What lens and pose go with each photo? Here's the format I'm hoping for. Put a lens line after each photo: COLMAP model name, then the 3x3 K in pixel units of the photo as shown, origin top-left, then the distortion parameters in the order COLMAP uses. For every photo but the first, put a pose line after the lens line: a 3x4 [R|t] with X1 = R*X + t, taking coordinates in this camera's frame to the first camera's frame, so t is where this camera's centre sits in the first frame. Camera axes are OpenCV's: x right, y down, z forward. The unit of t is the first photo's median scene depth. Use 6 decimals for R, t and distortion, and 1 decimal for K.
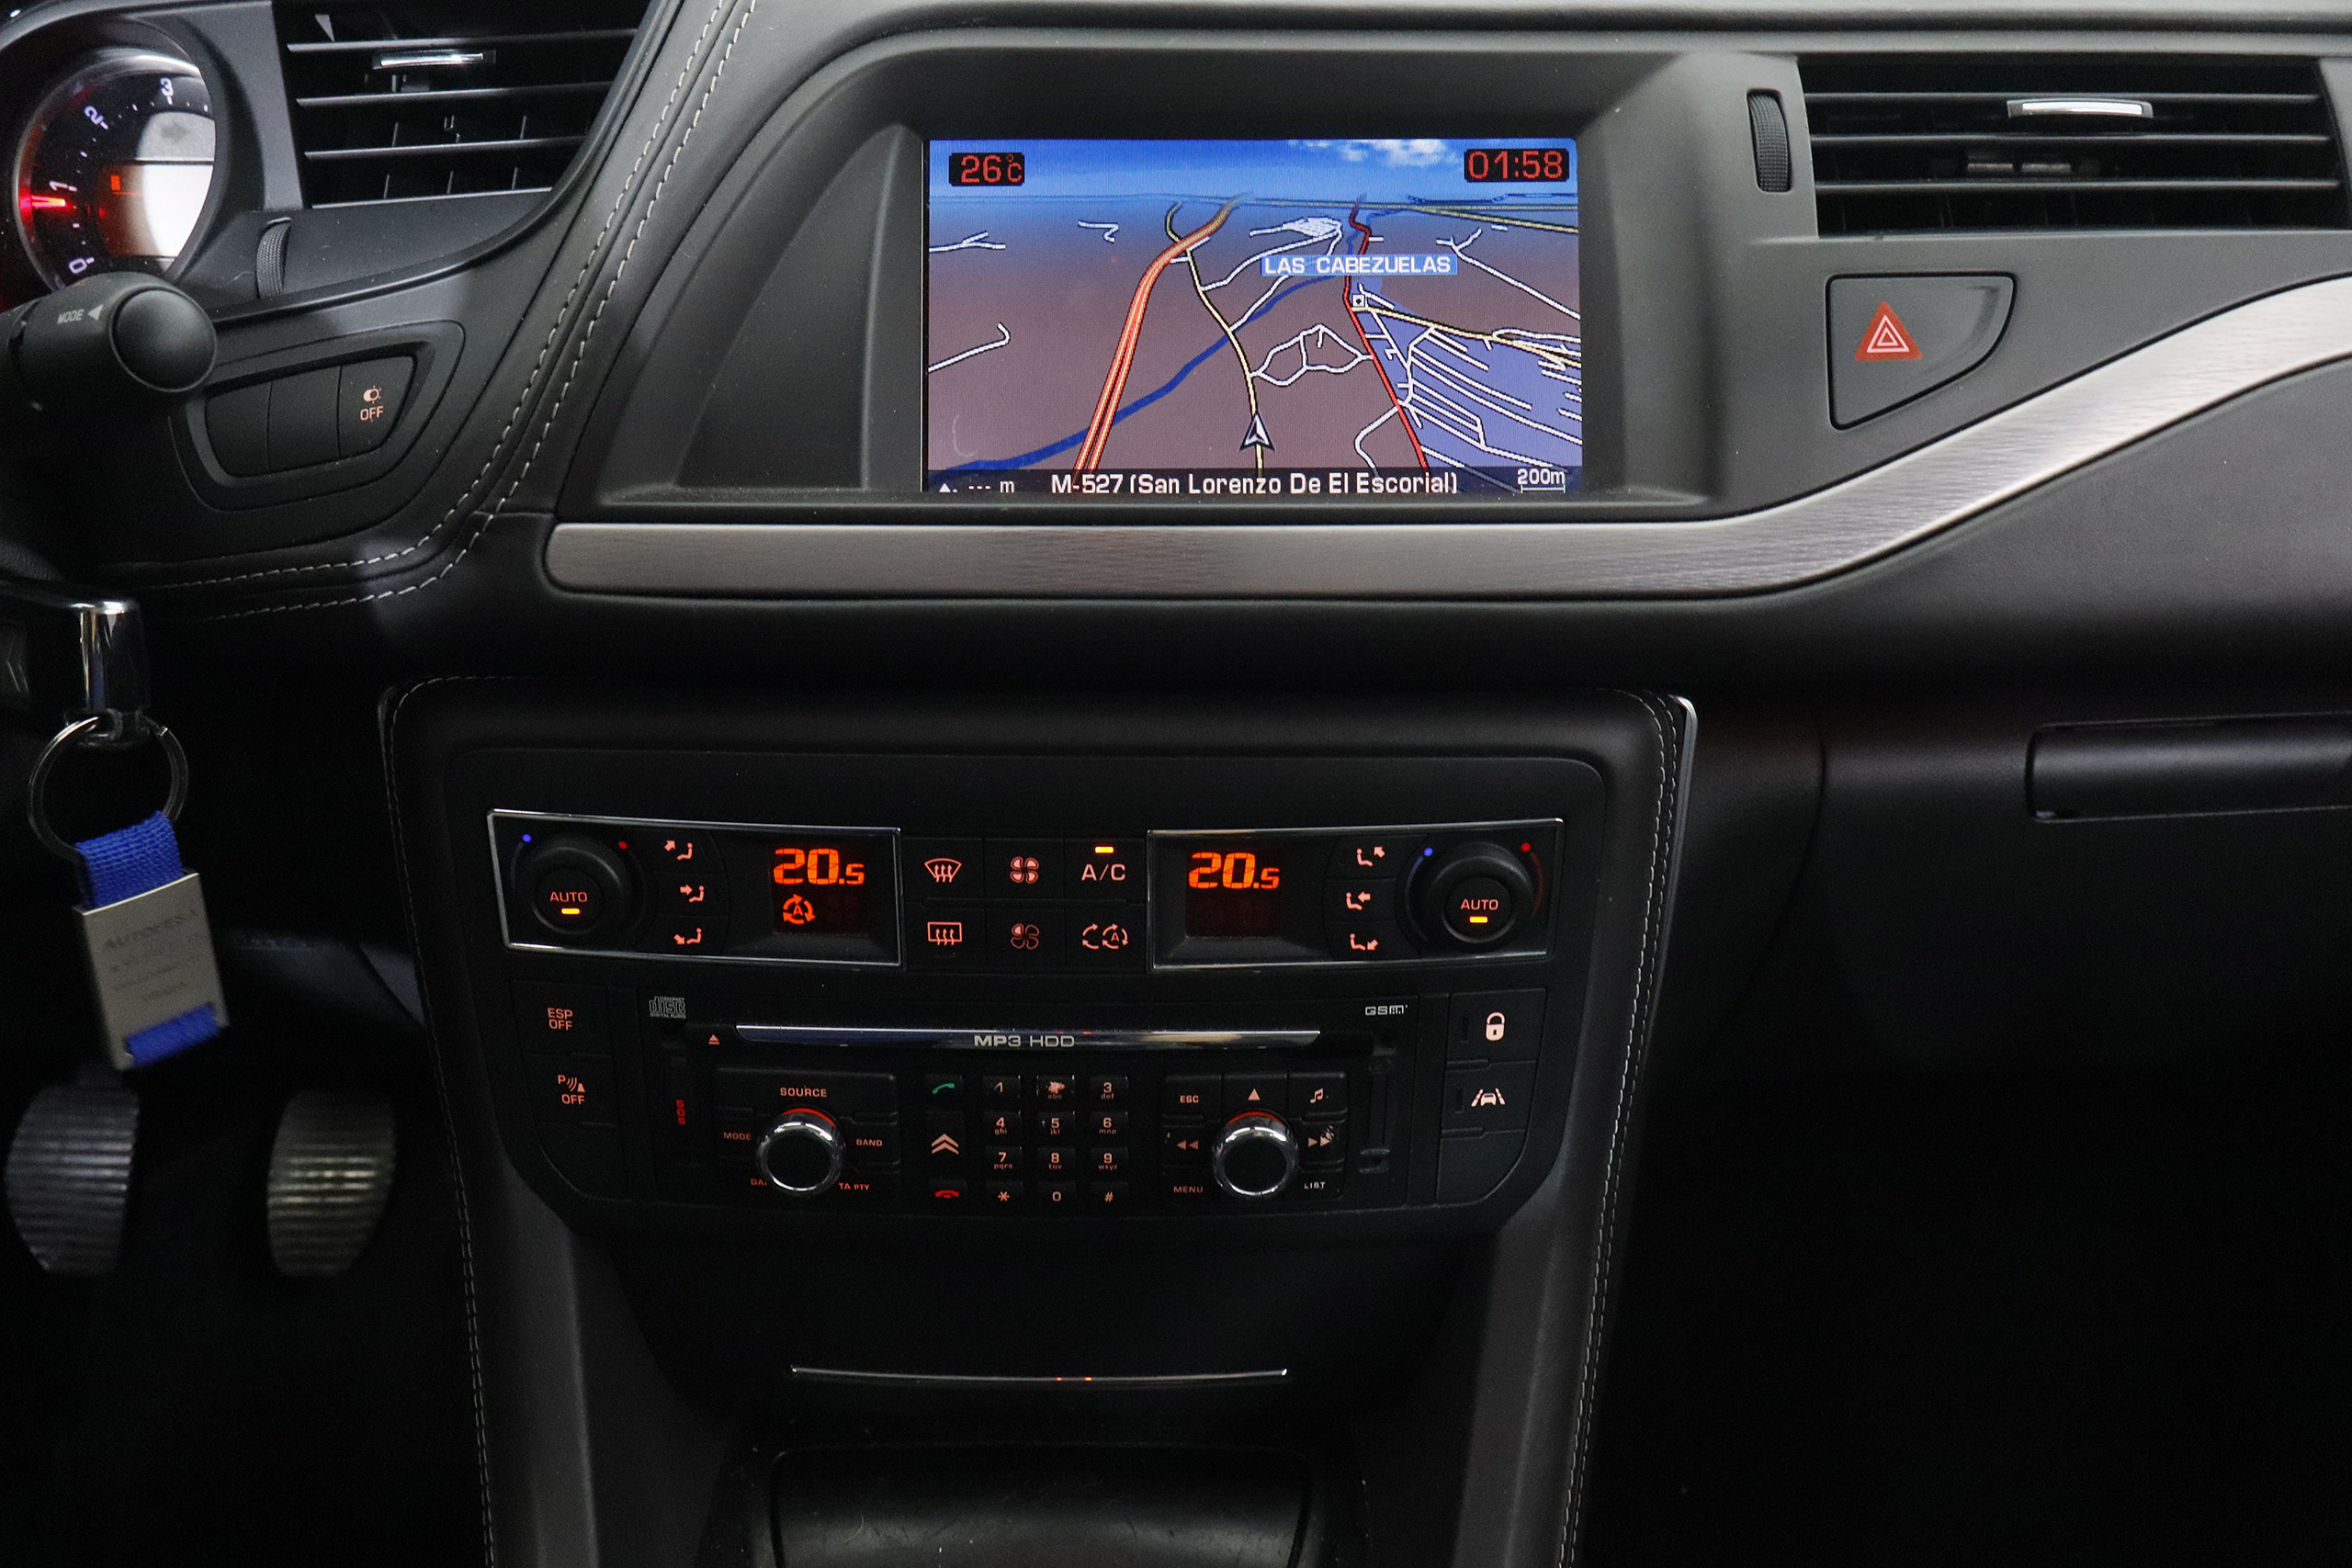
lens RADIAL K [[1813.1, 0, 1176.0], [0, 1813.1, 784.0], [0, 0, 1]] dist [-0.005645, 0.056335]
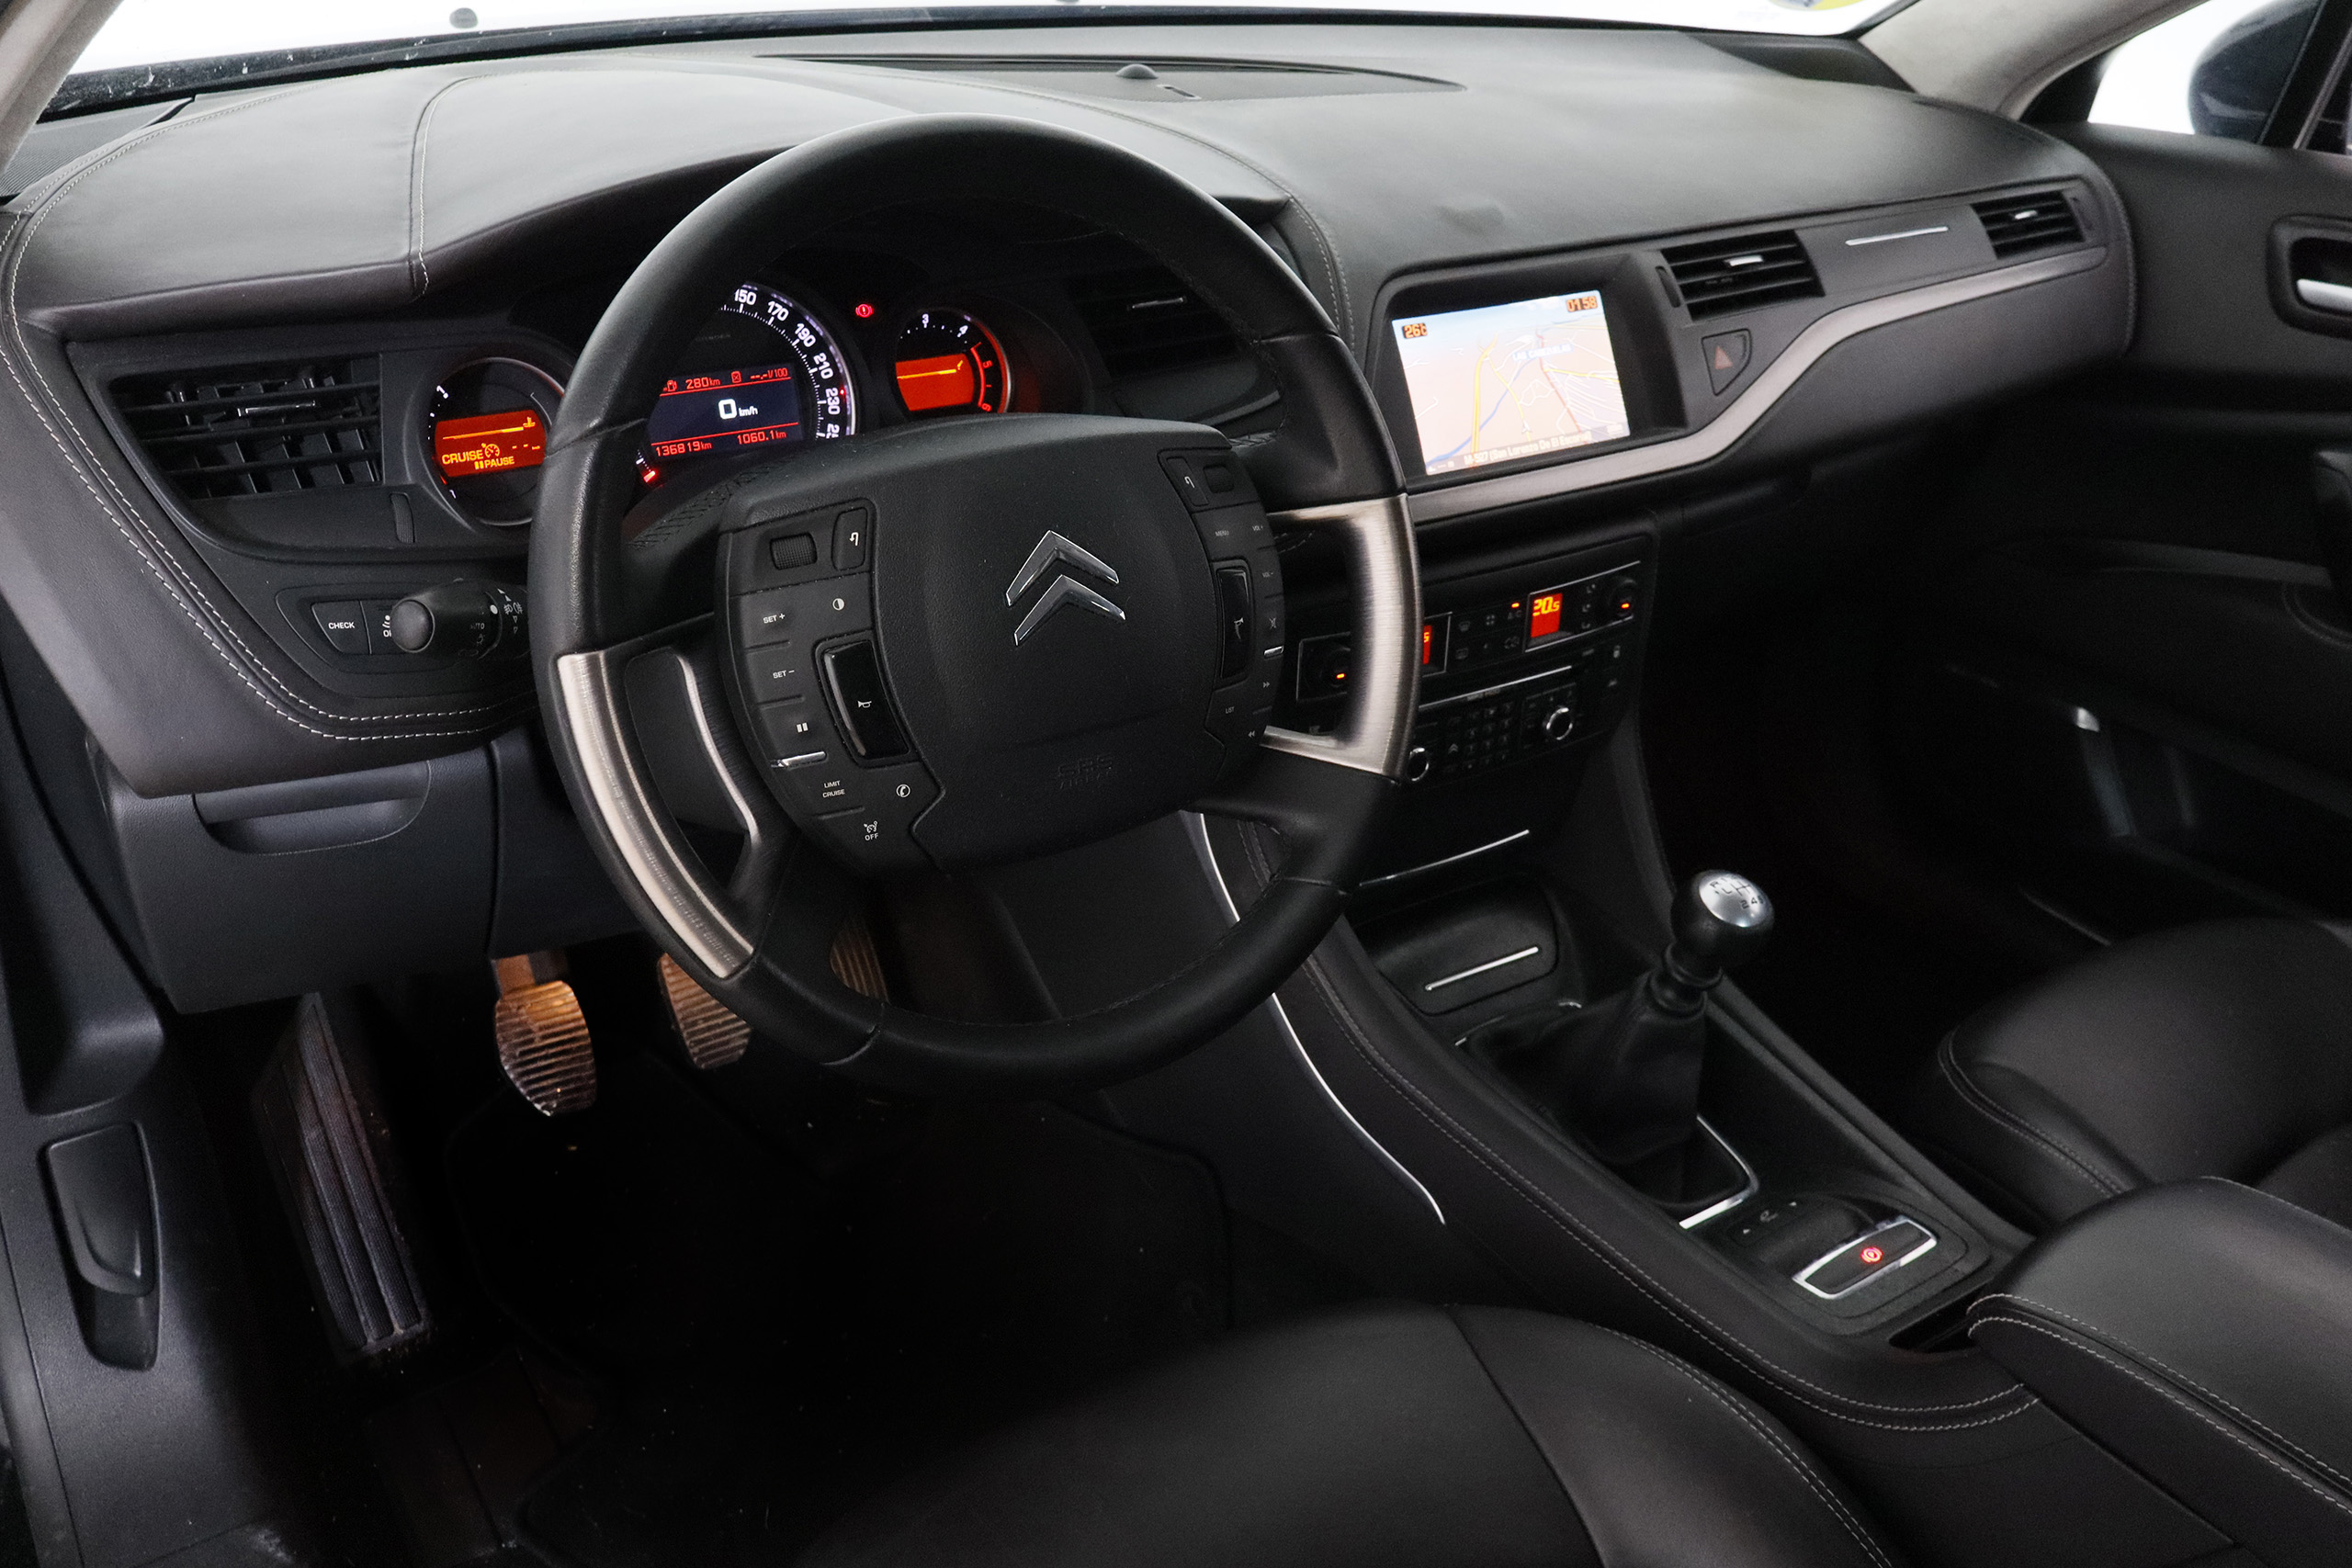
lens RADIAL K [[1813.1, 0, 1176.0], [0, 1813.1, 784.0], [0, 0, 1]] dist [-0.005645, 0.056335]
pose [[0.857274, -0.237507, 0.456805, -1.576999], [0.201707, 0.971250, 0.126445, -0.129131], [-0.473704, -0.016257, 0.880534, -0.928730]]
